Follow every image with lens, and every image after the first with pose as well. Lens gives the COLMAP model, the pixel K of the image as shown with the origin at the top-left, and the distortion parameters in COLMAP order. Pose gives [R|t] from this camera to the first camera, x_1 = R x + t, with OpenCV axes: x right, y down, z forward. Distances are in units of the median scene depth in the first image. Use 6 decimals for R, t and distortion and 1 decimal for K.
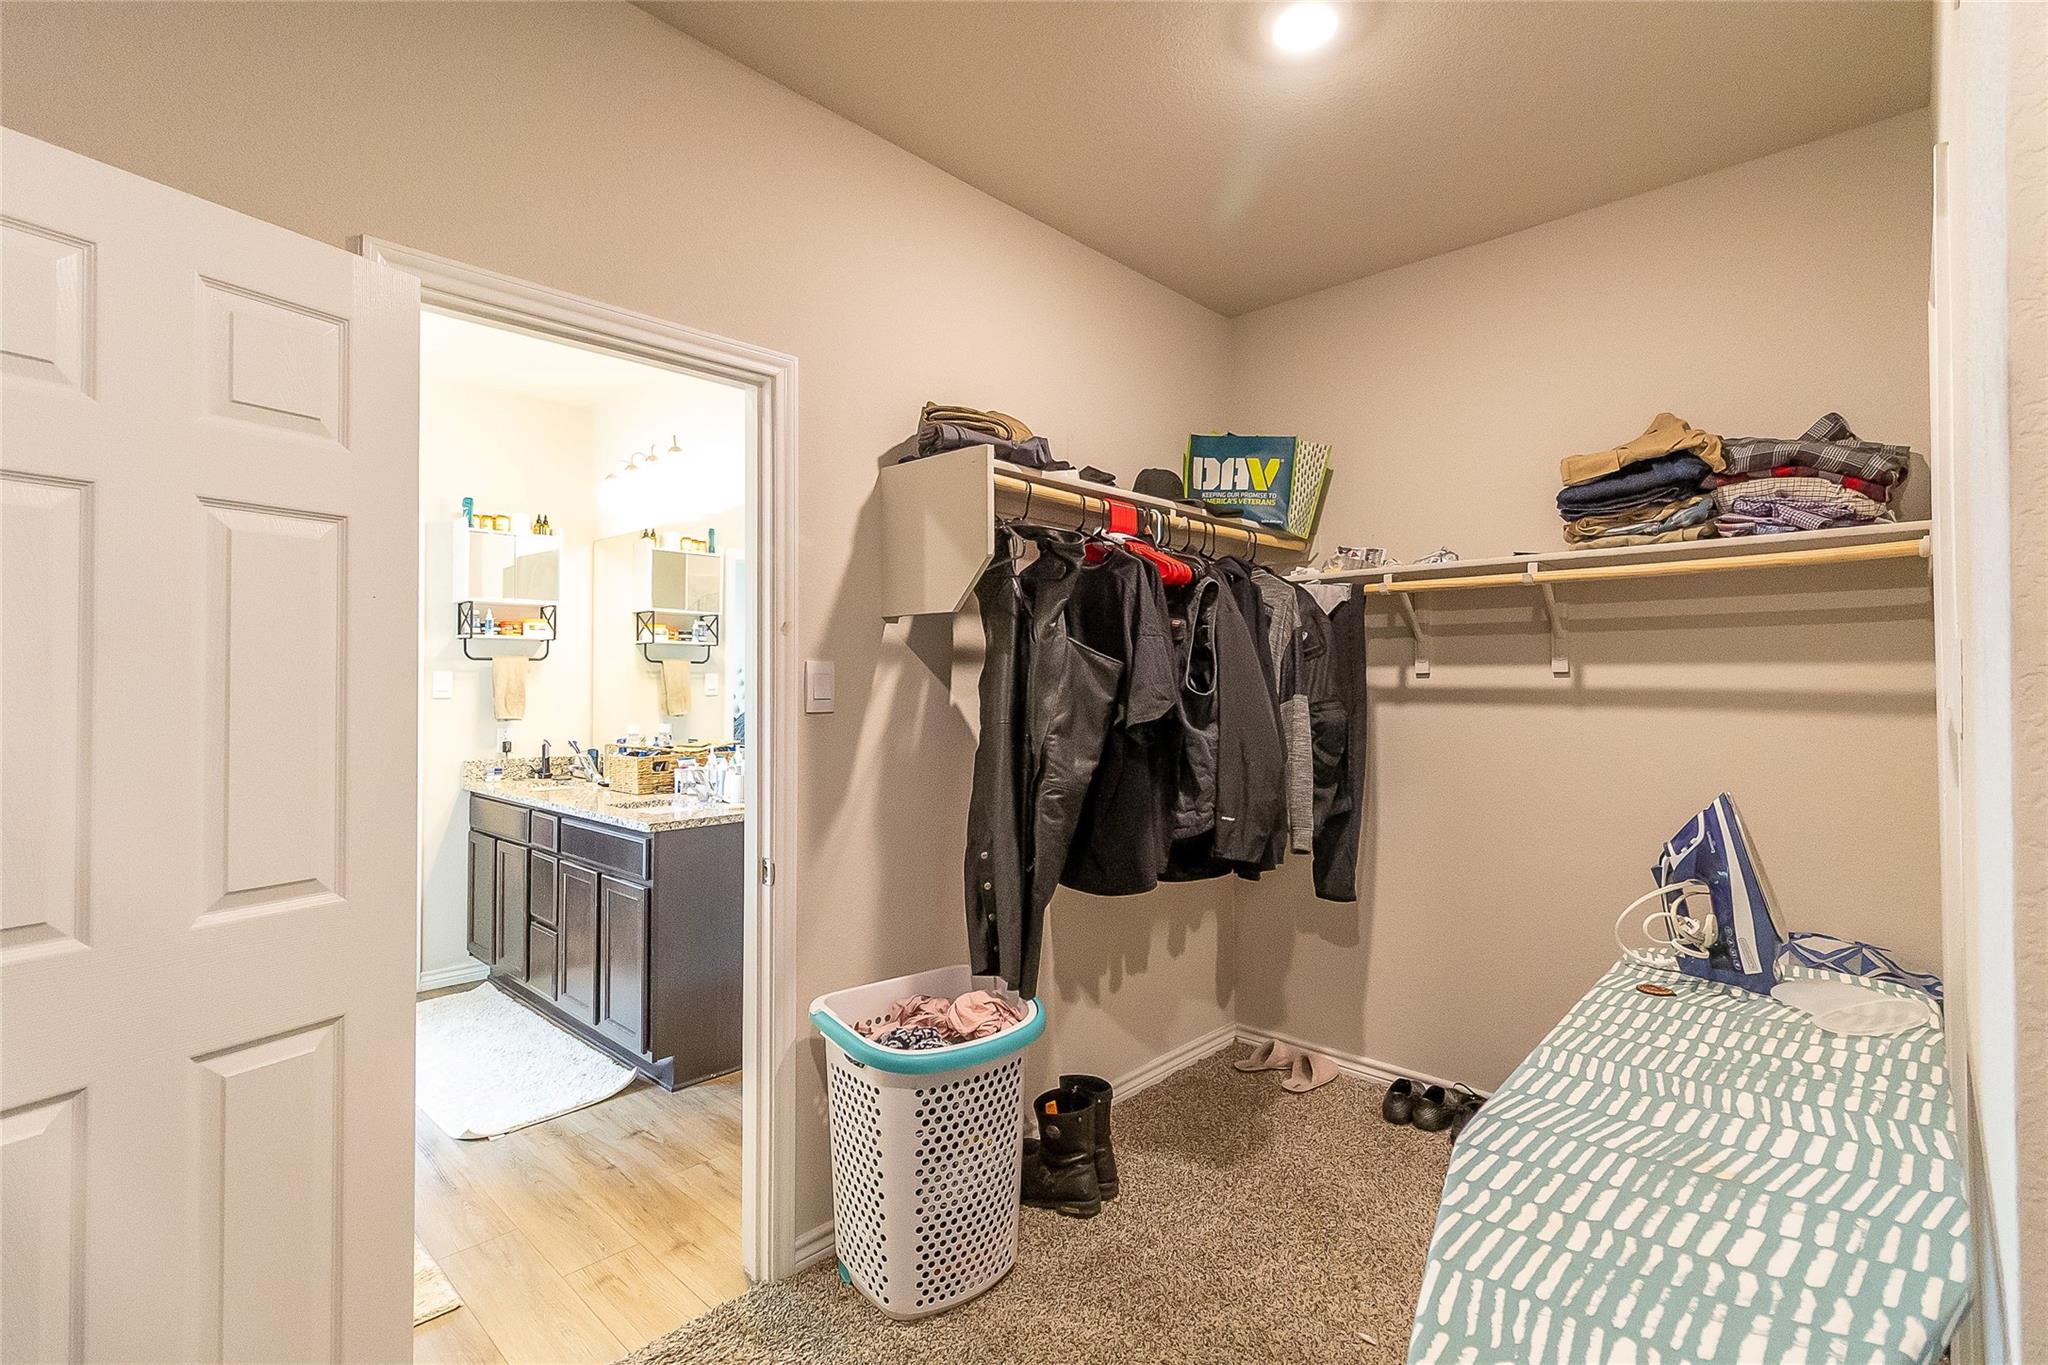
lens RADIAL K [[945.3, 0, 1035.2], [0, 945.3, 672.7], [0, 0, 1]] dist [0.002633, 0.000215]
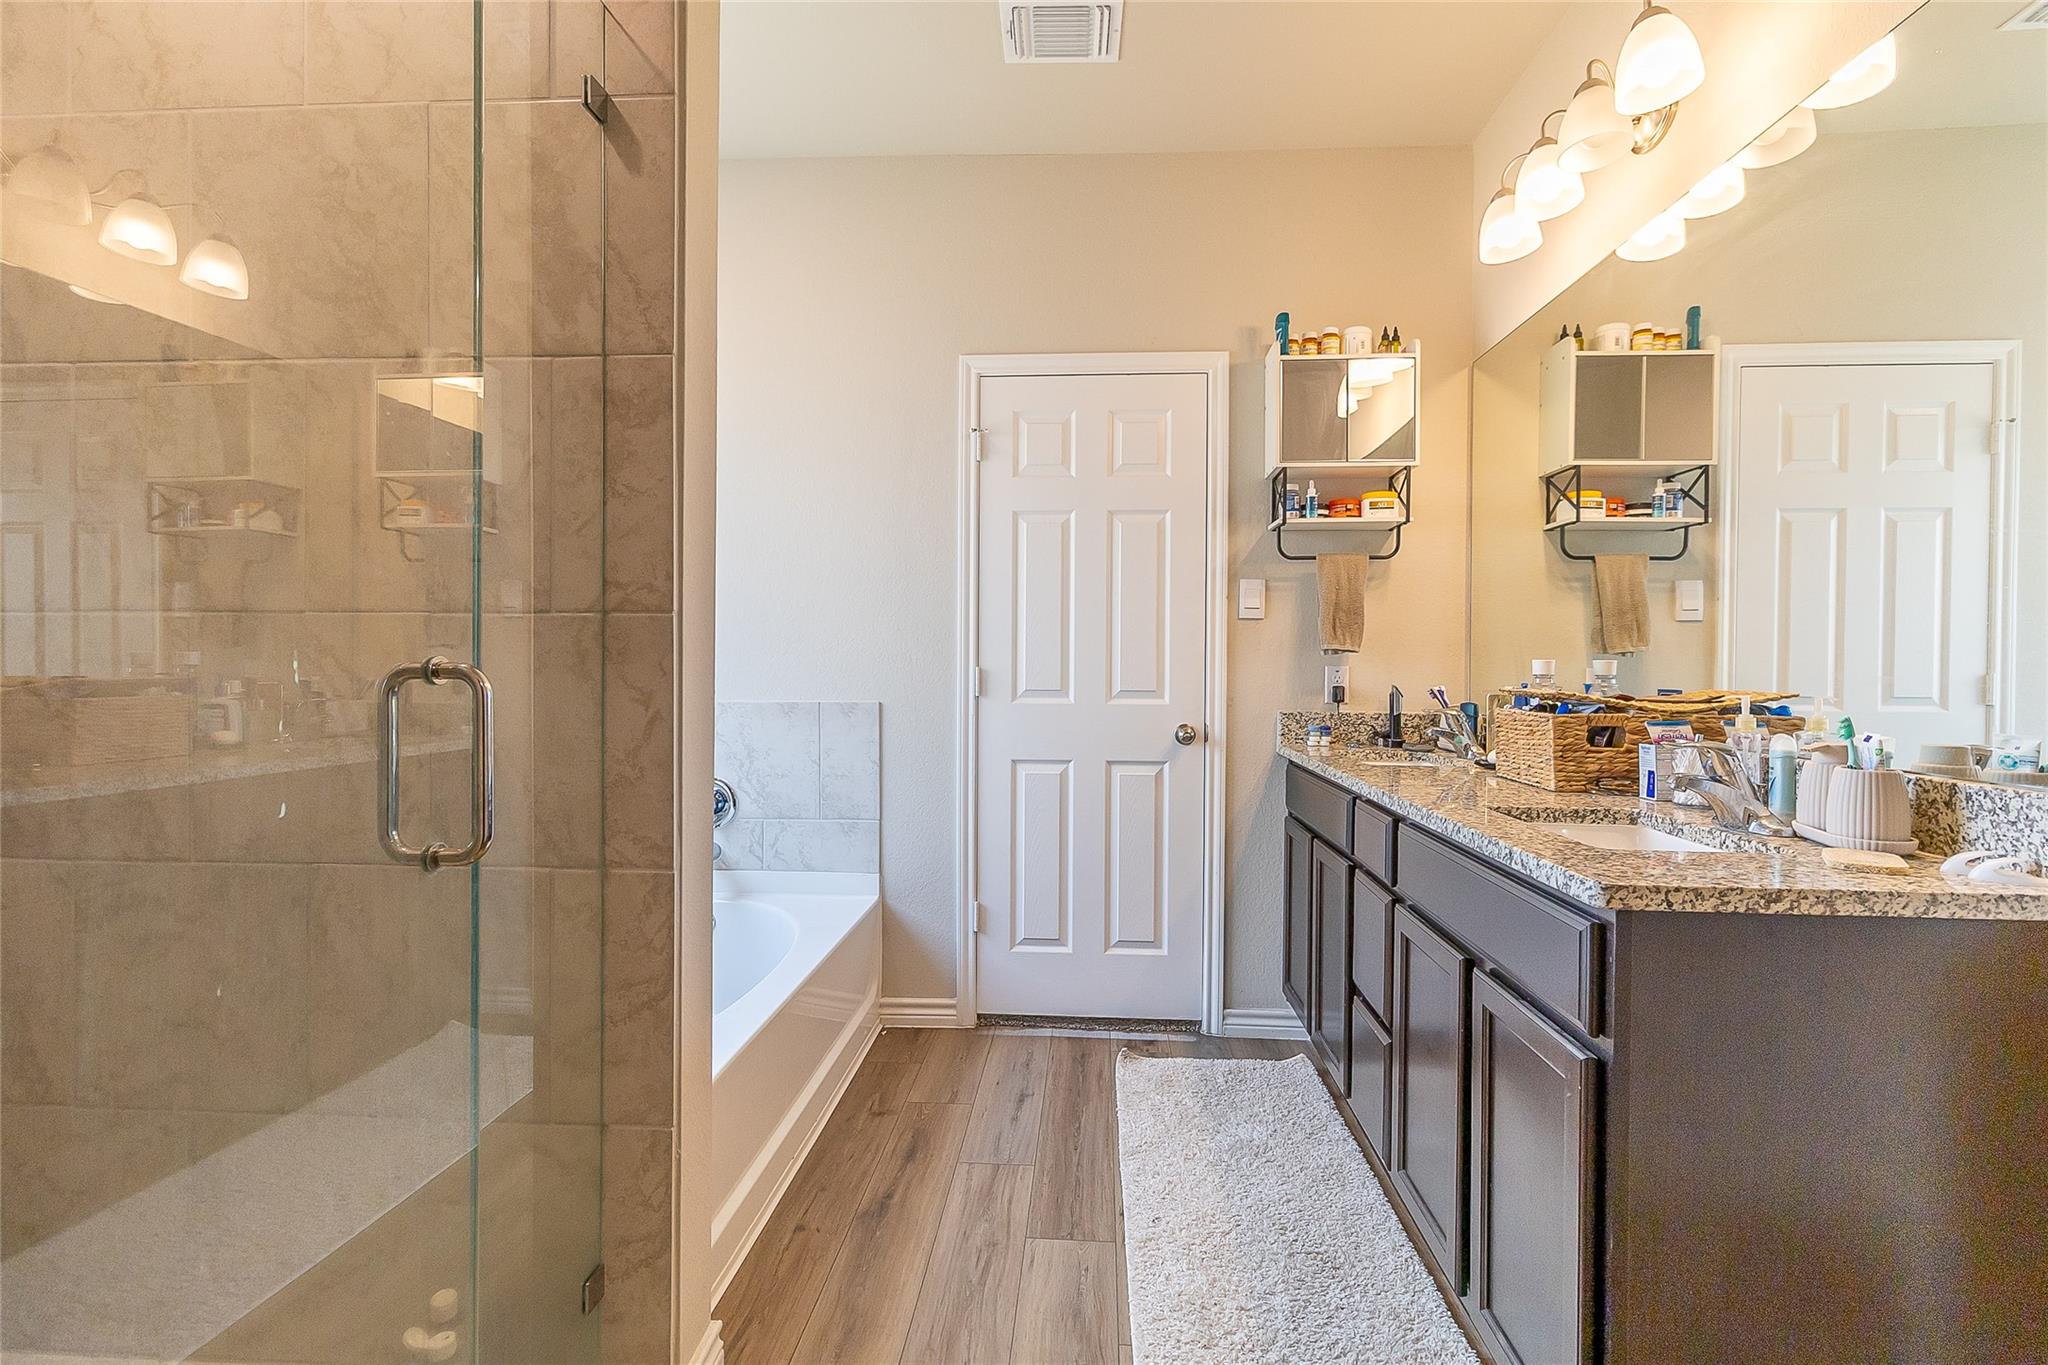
lens RADIAL K [[945.3, 0, 1042.0], [0, 945.3, 665.8], [0, 0, 1]] dist [0.002633, 0.000215]
pose [[0.637917, 0.005960, -0.770082, -0.193015], [0.002454, 0.999949, 0.009772, 0.053186], [0.770102, -0.008124, 0.637870, 0.439256]]
